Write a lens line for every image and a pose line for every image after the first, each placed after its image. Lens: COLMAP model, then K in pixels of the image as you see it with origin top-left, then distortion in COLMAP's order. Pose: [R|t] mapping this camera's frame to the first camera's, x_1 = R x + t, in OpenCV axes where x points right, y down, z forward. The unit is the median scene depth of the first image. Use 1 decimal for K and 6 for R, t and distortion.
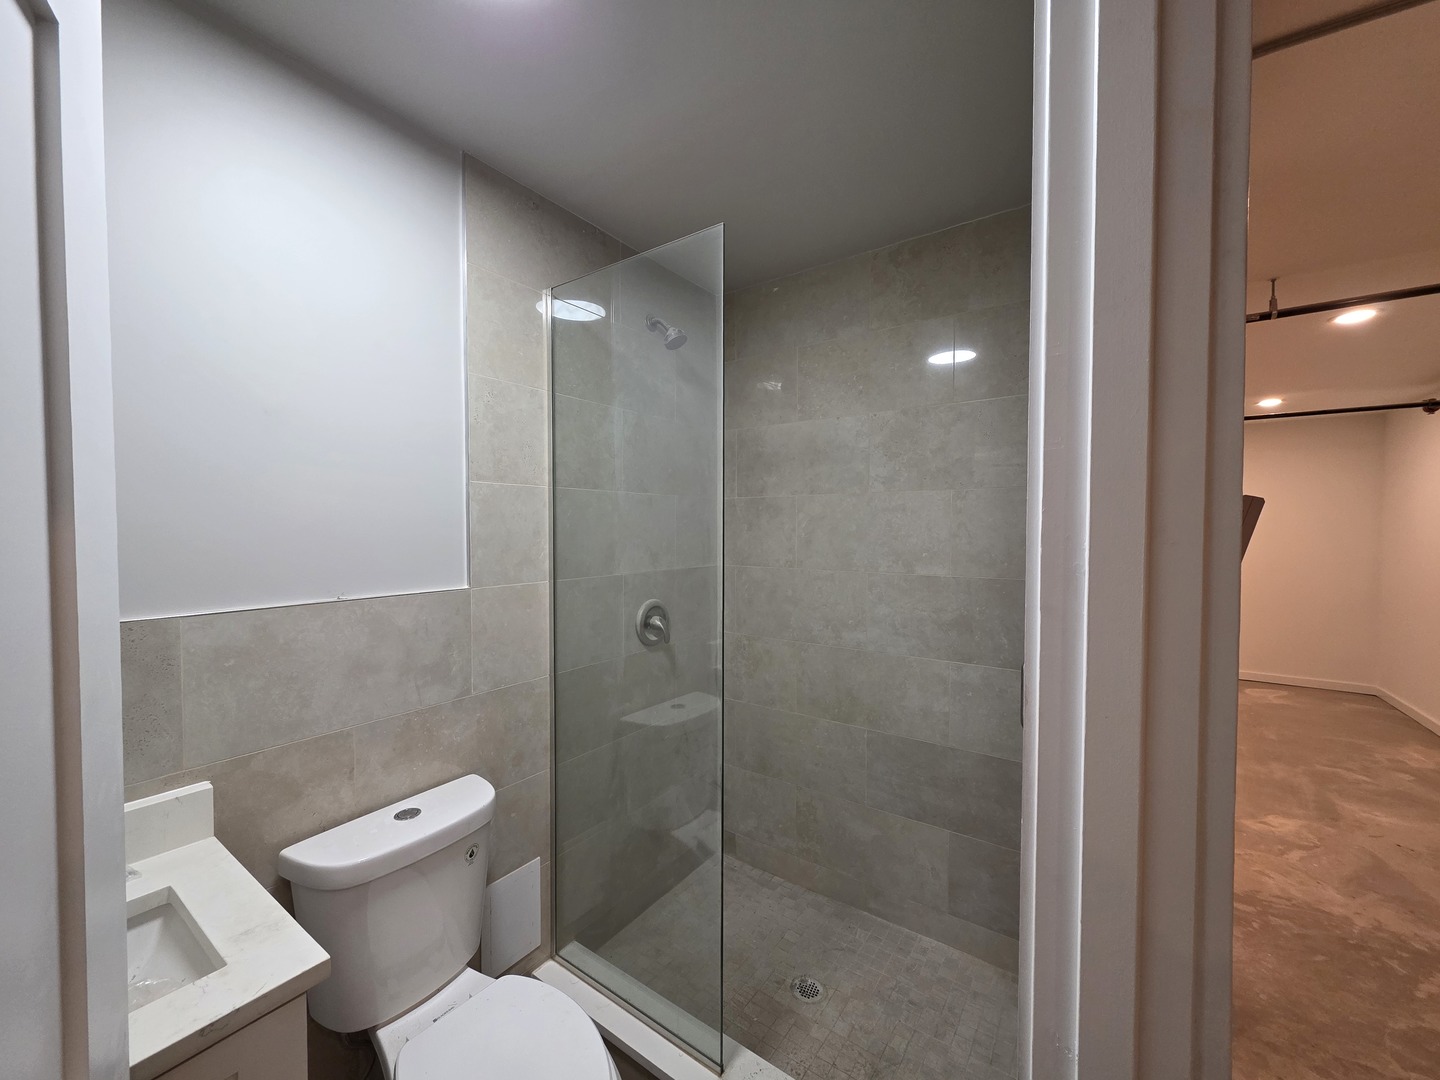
lens RADIAL K [[568.1, 0, 718.8], [0, 568.1, 538.1], [0, 0, 1]] dist [0.002040, -0.000070]
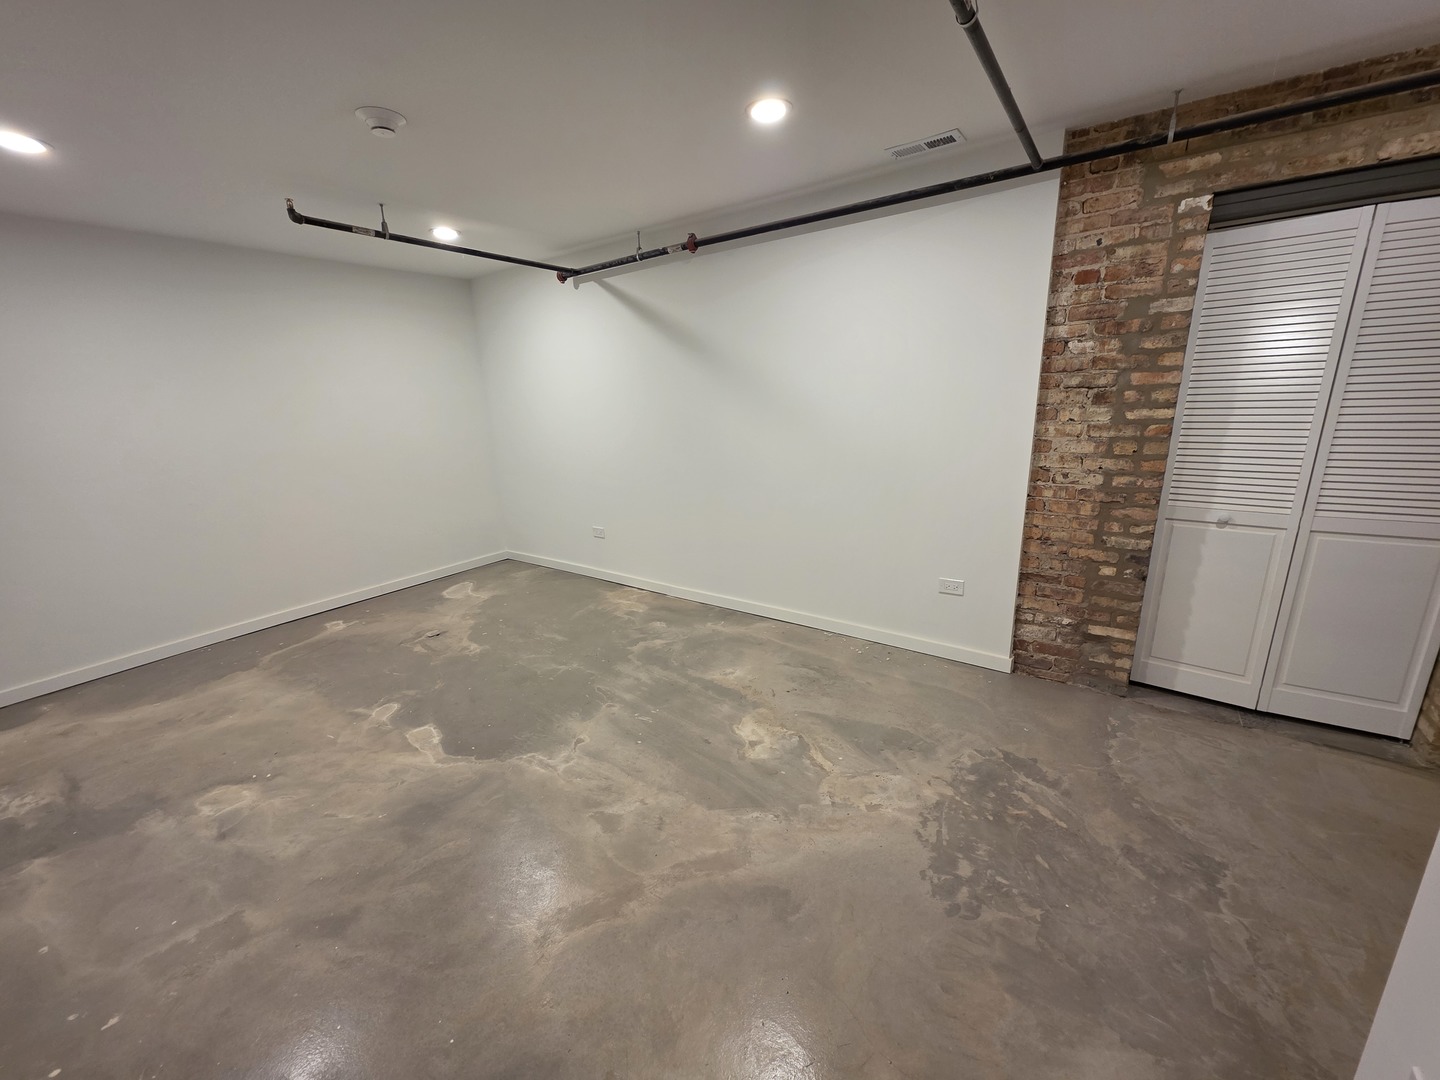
lens RADIAL K [[568.1, 0, 719.0], [0, 568.1, 543.0], [0, 0, 1]] dist [0.002040, -0.000070]
pose [[0.005749, -0.257563, 0.966244, 0.196284], [0.054819, 0.964888, 0.256876, -0.016920], [-0.998480, 0.051492, 0.019666, 0.981759]]
